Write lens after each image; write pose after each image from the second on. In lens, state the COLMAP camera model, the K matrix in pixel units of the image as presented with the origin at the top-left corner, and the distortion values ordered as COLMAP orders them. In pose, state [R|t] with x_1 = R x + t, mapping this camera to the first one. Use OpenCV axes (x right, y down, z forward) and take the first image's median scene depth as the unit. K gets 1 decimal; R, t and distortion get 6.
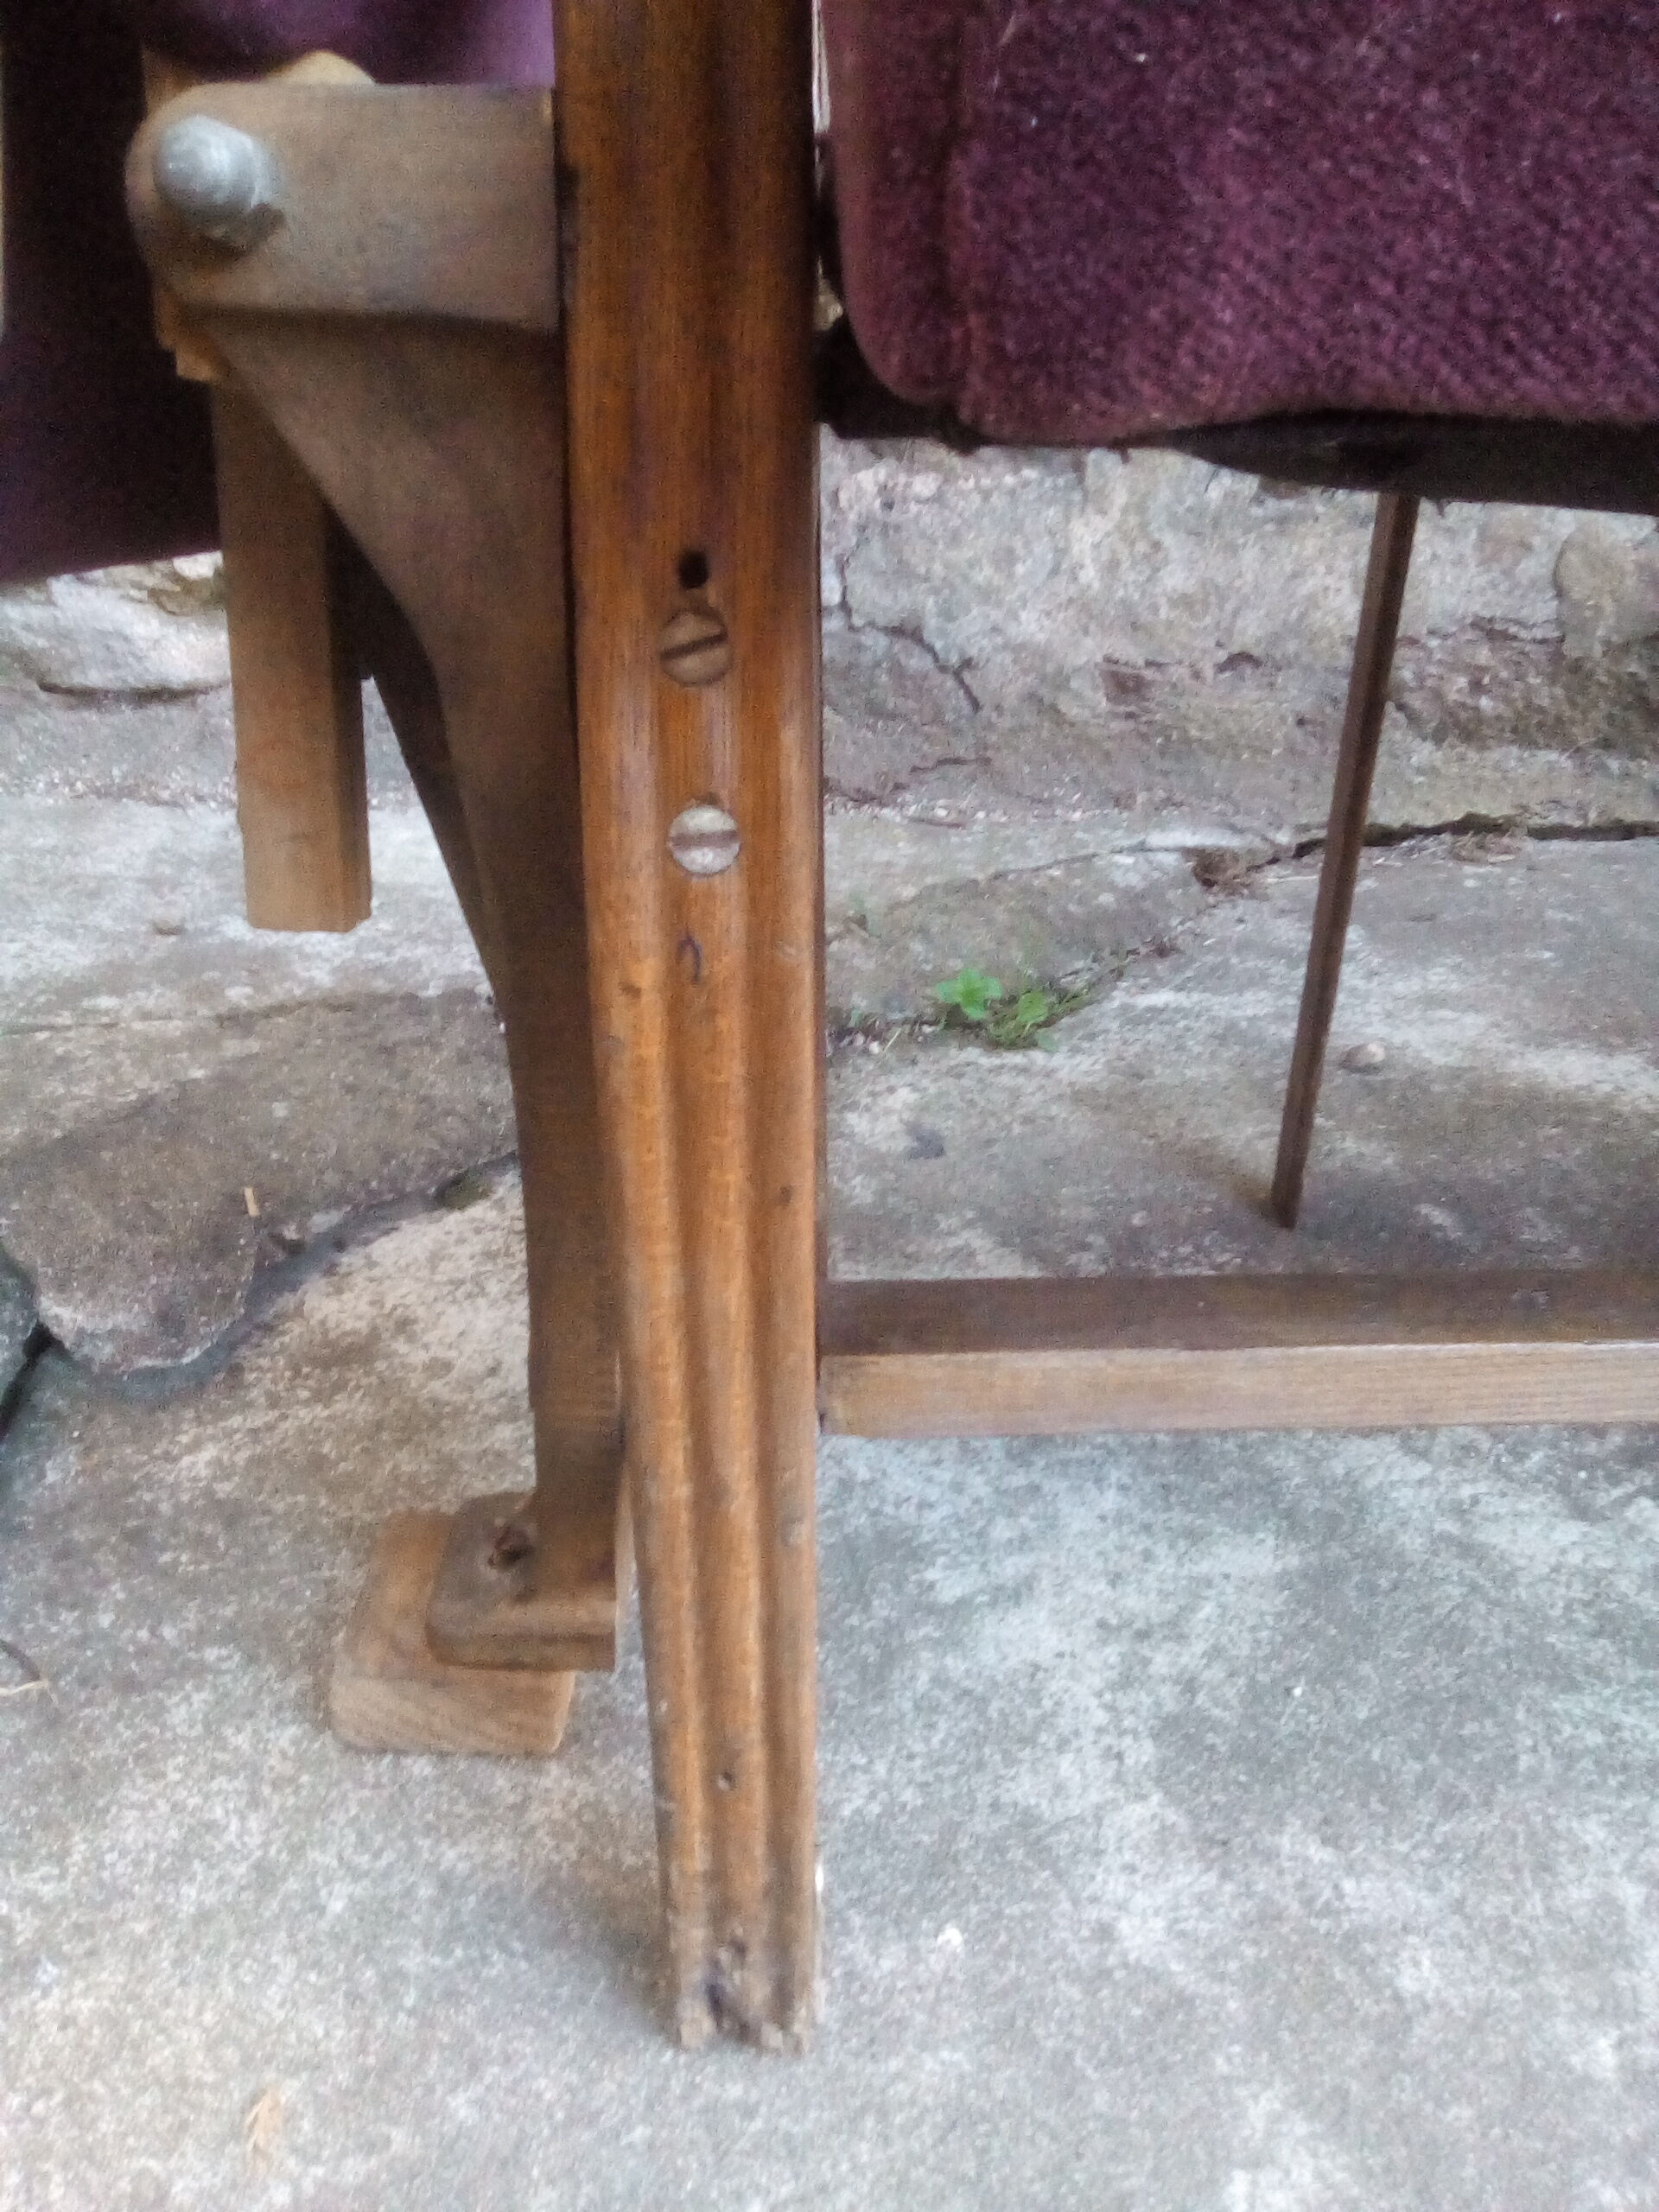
lens RADIAL K [[1841.1, 0, 810.1], [0, 1841.1, 1096.7], [0, 0, 1]] dist [0.074475, -0.123510]
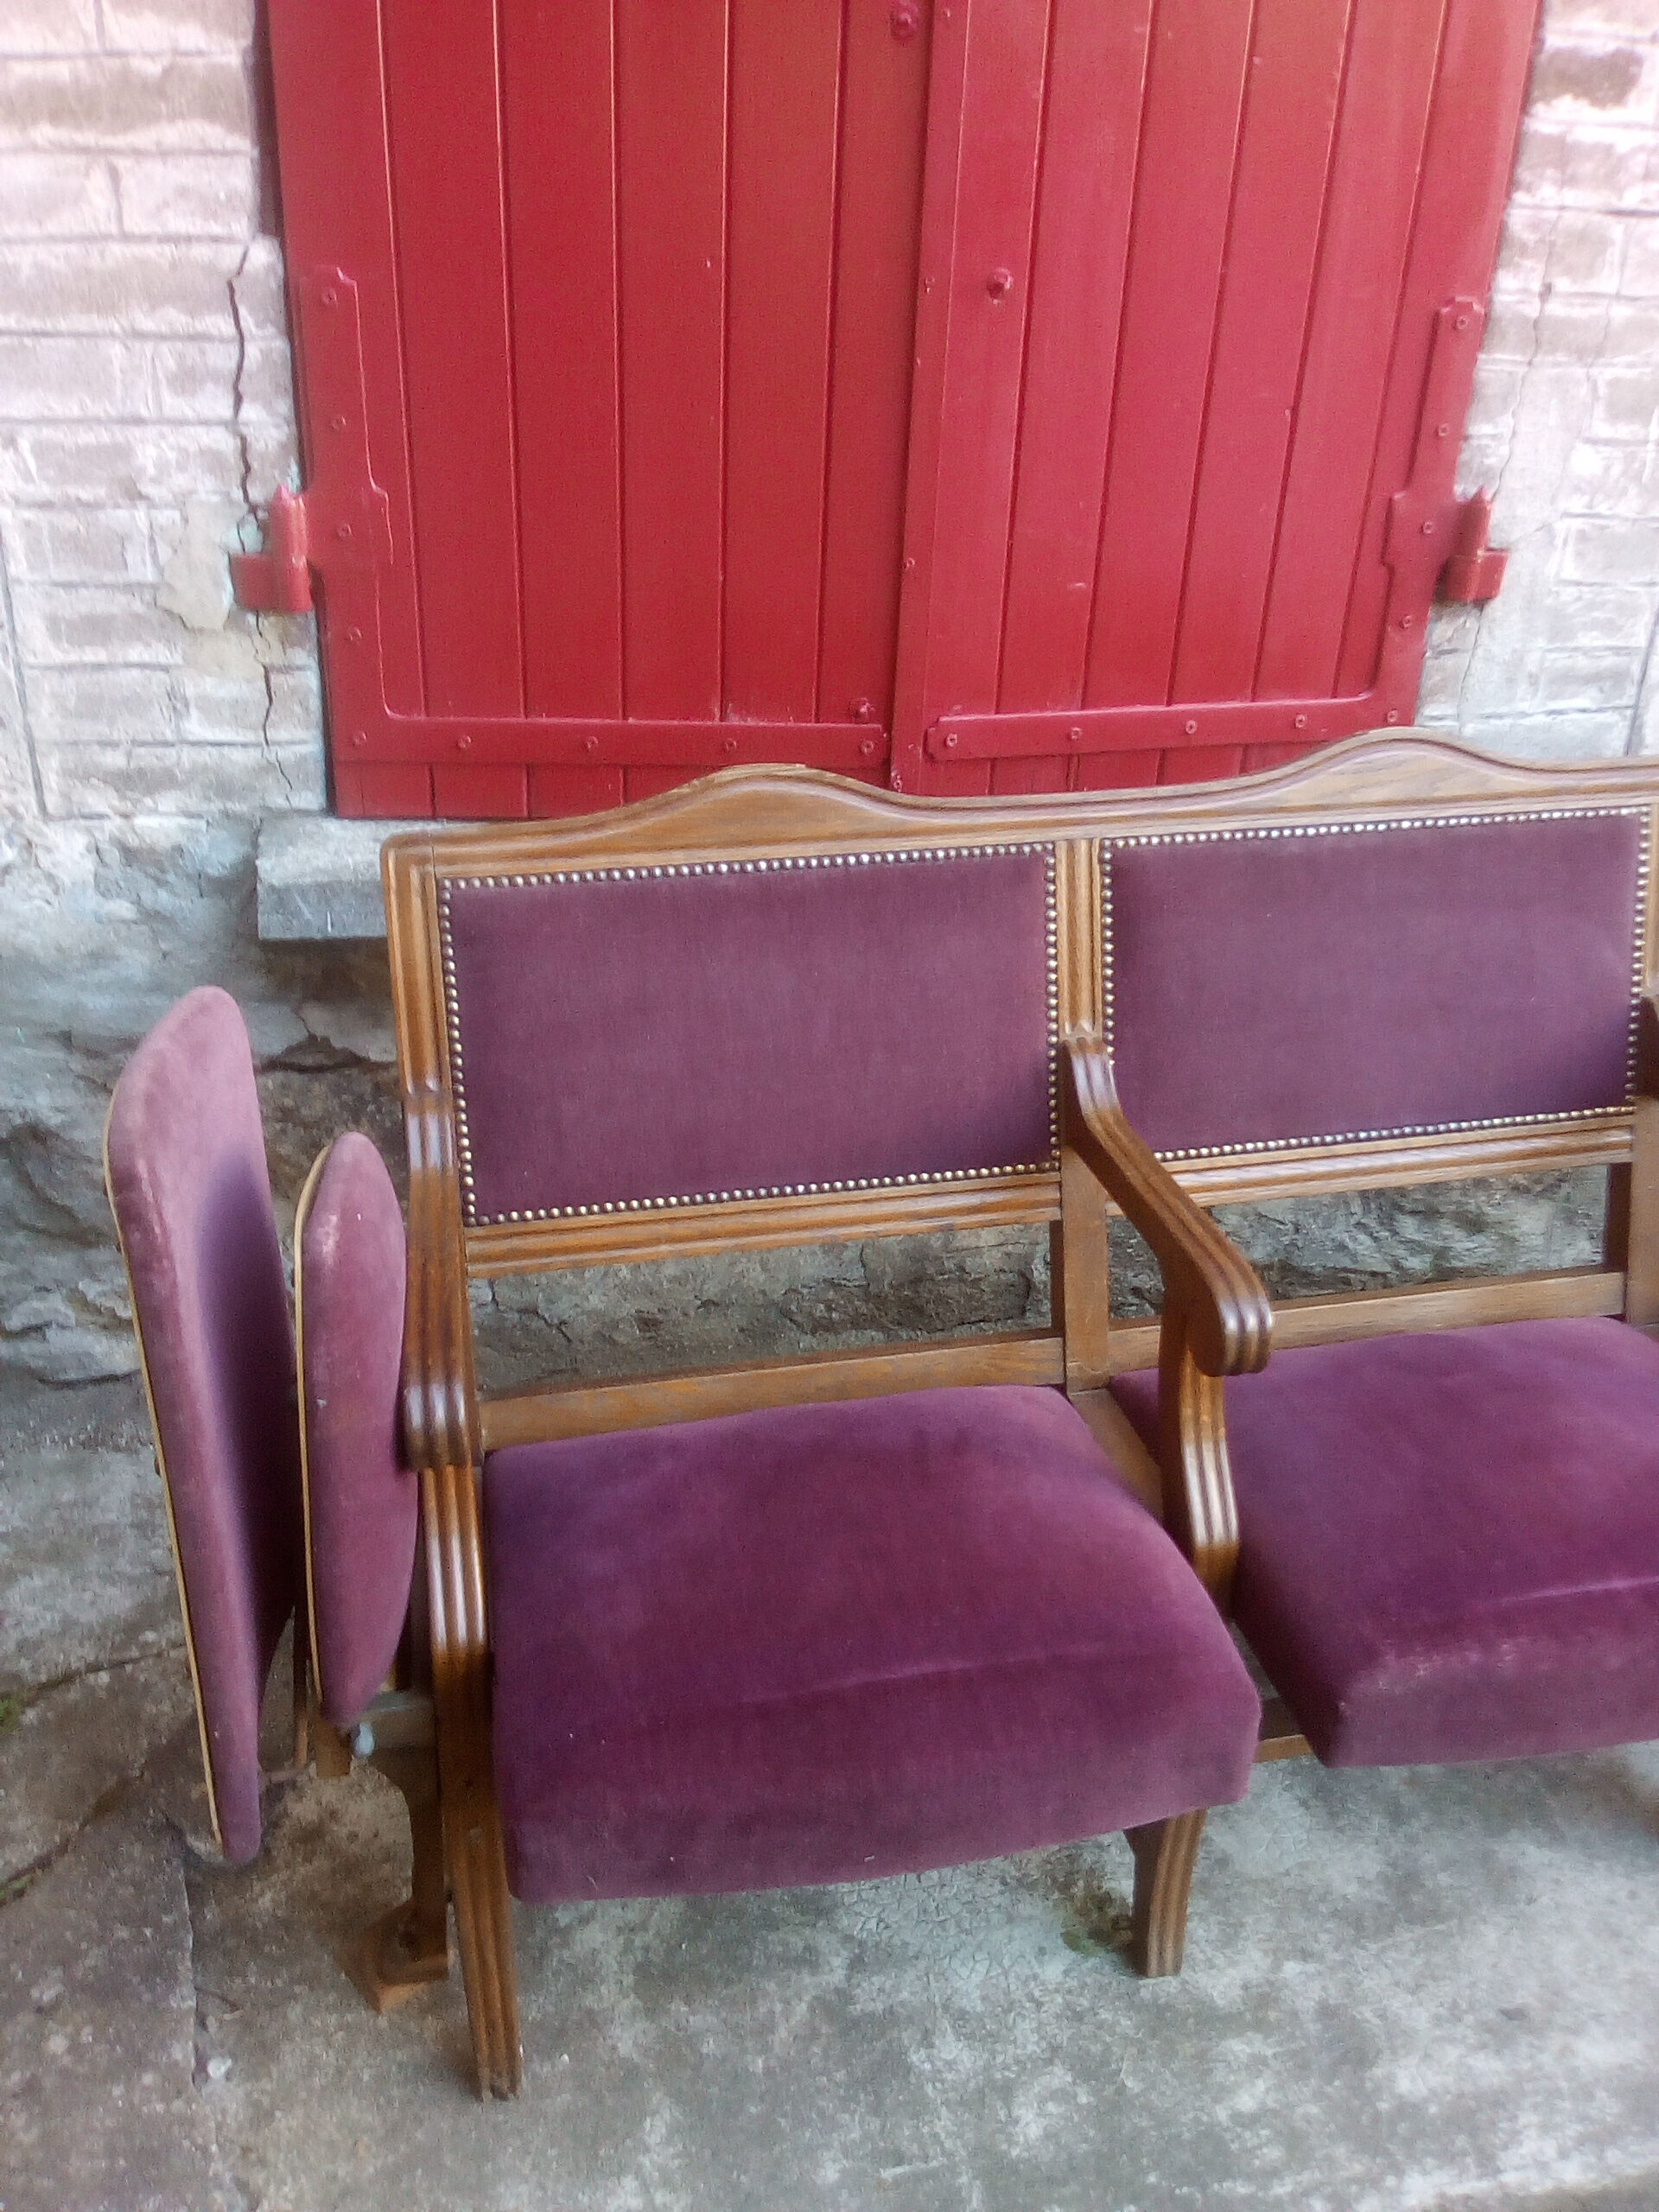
lens RADIAL K [[1841.1, 0, 805.6], [0, 1841.1, 1114.4], [0, 0, 1]] dist [0.074475, -0.123510]
pose [[0.982590, -0.074046, 0.170393, 0.047003], [0.063498, 0.995760, 0.066553, -1.124185], [-0.174598, -0.054575, 0.983126, -1.774525]]
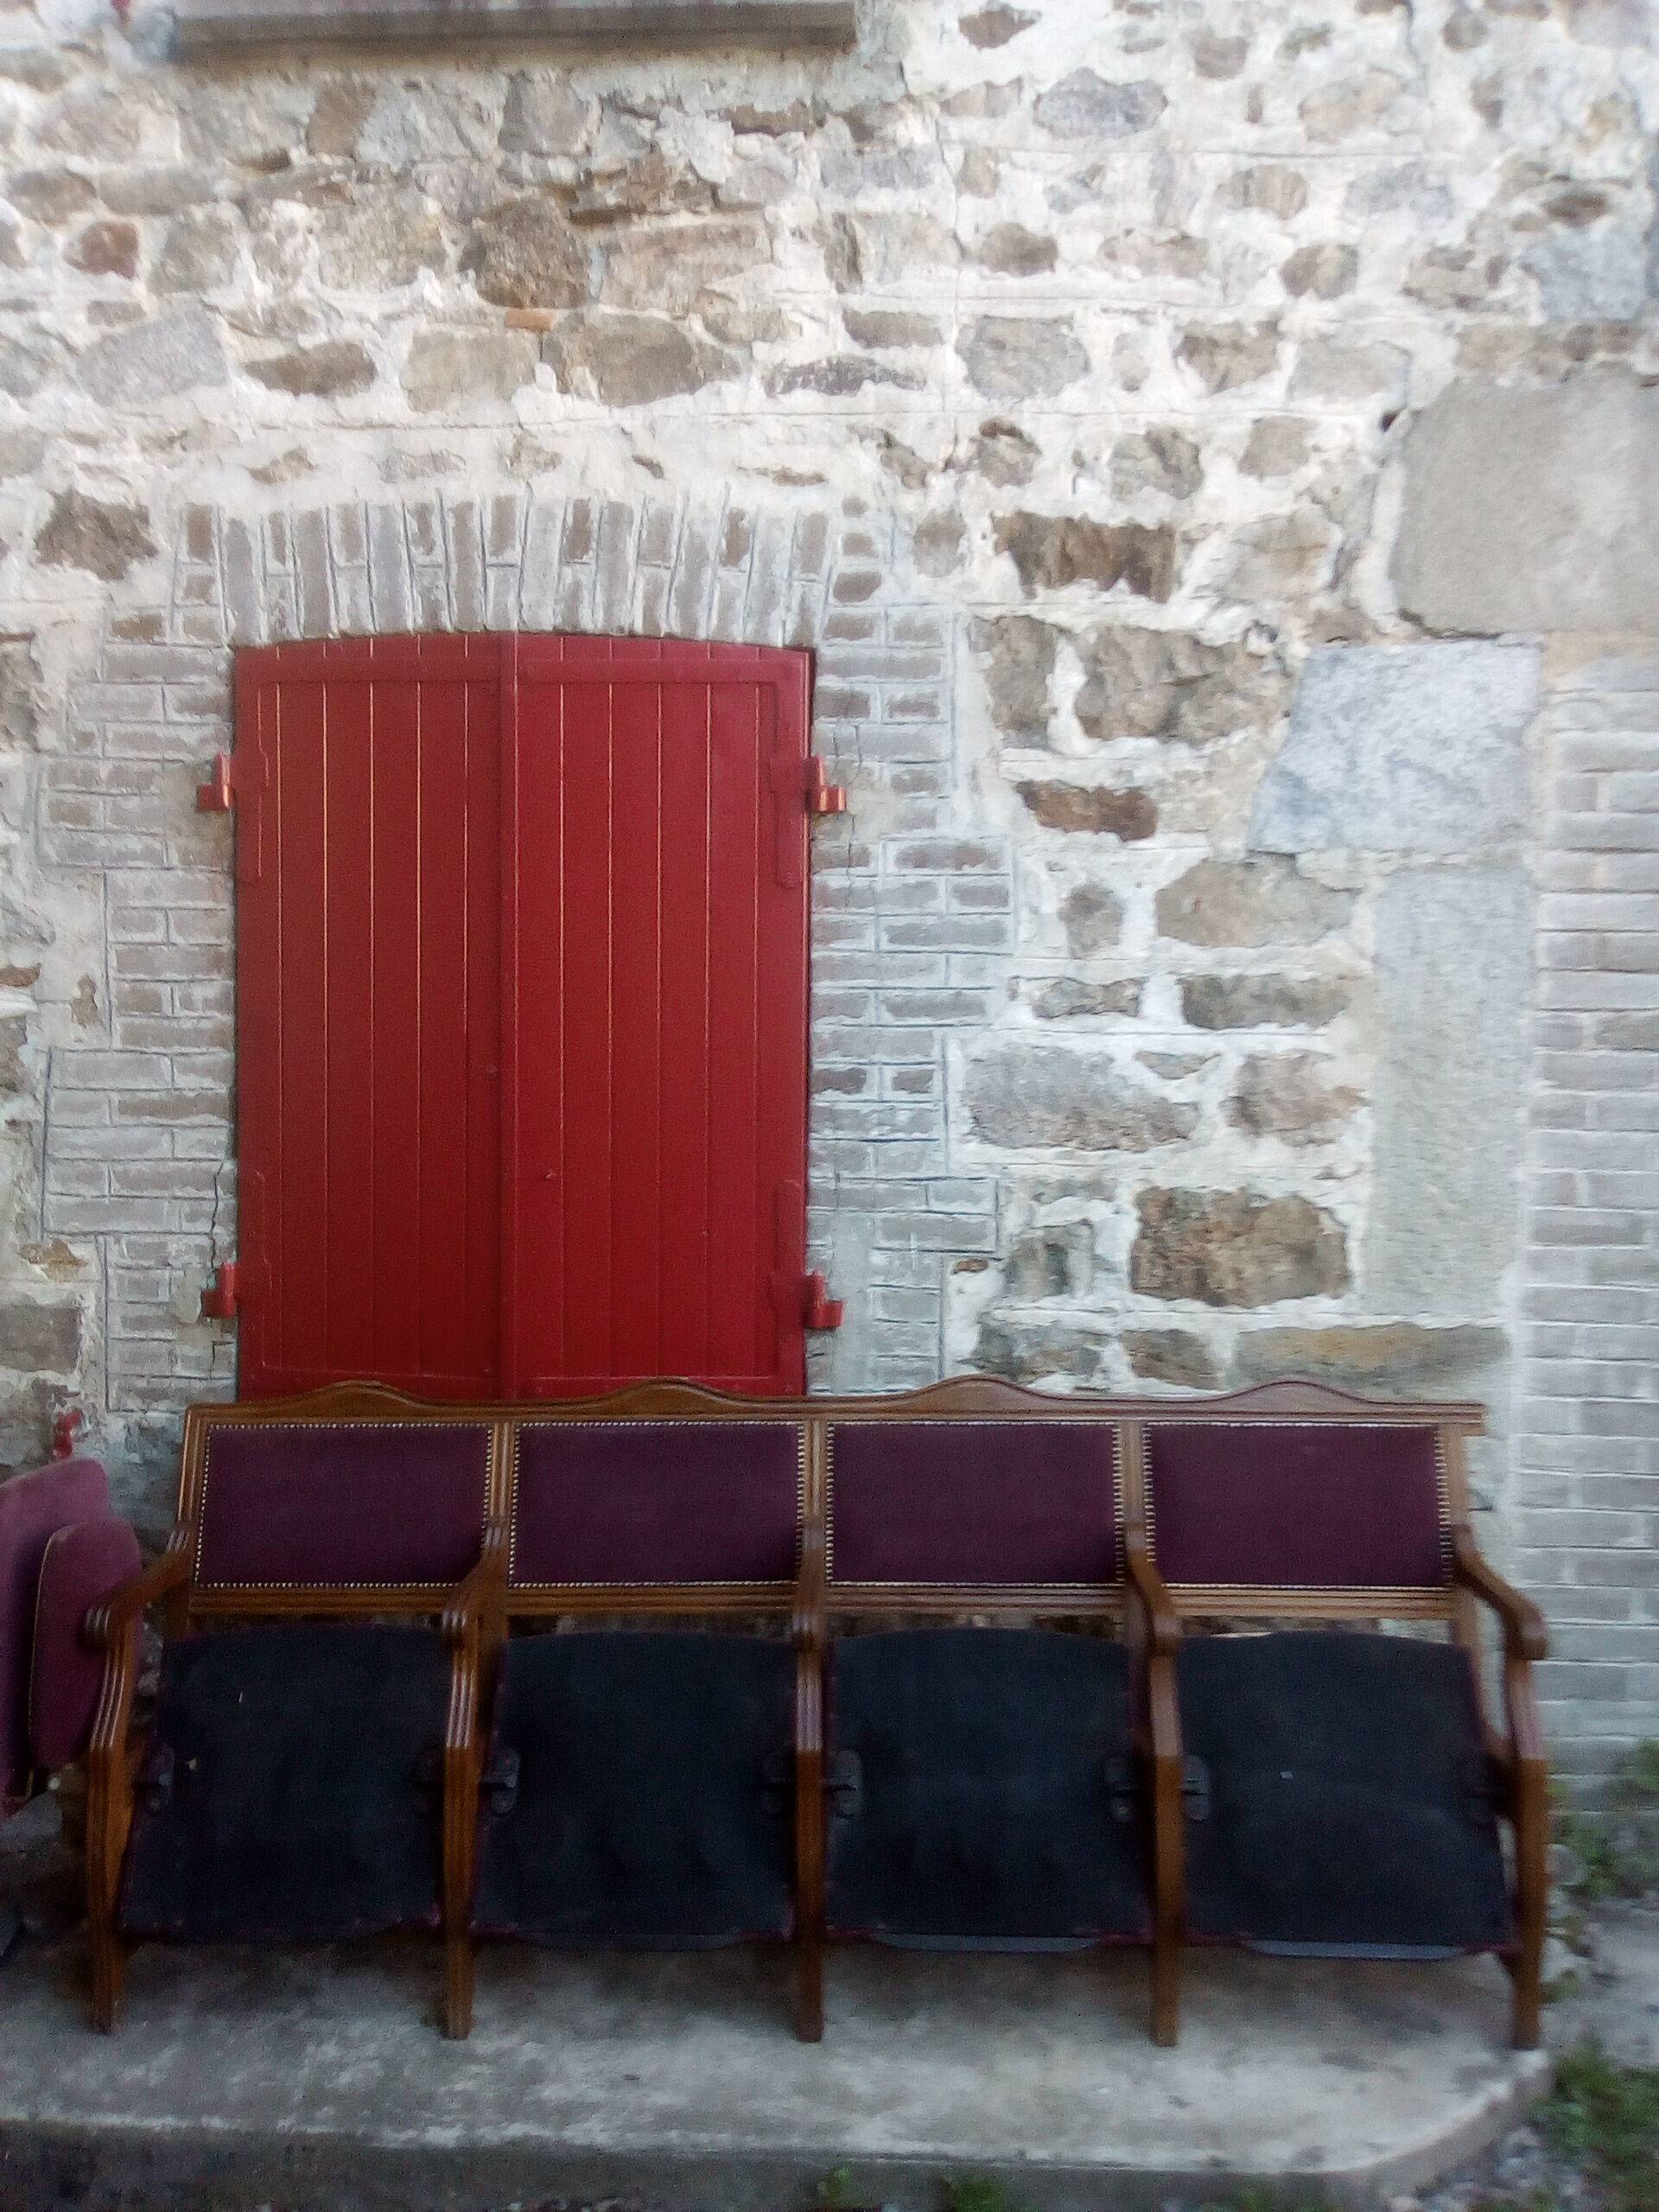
lens RADIAL K [[1841.1, 0, 786.2], [0, 1841.1, 1142.7], [0, 0, 1]] dist [0.074475, -0.123510]
pose [[0.997148, -0.004975, -0.075302, 2.224117], [-0.021444, 0.938012, -0.345938, -0.175615], [0.072355, 0.346566, 0.935231, -4.691981]]
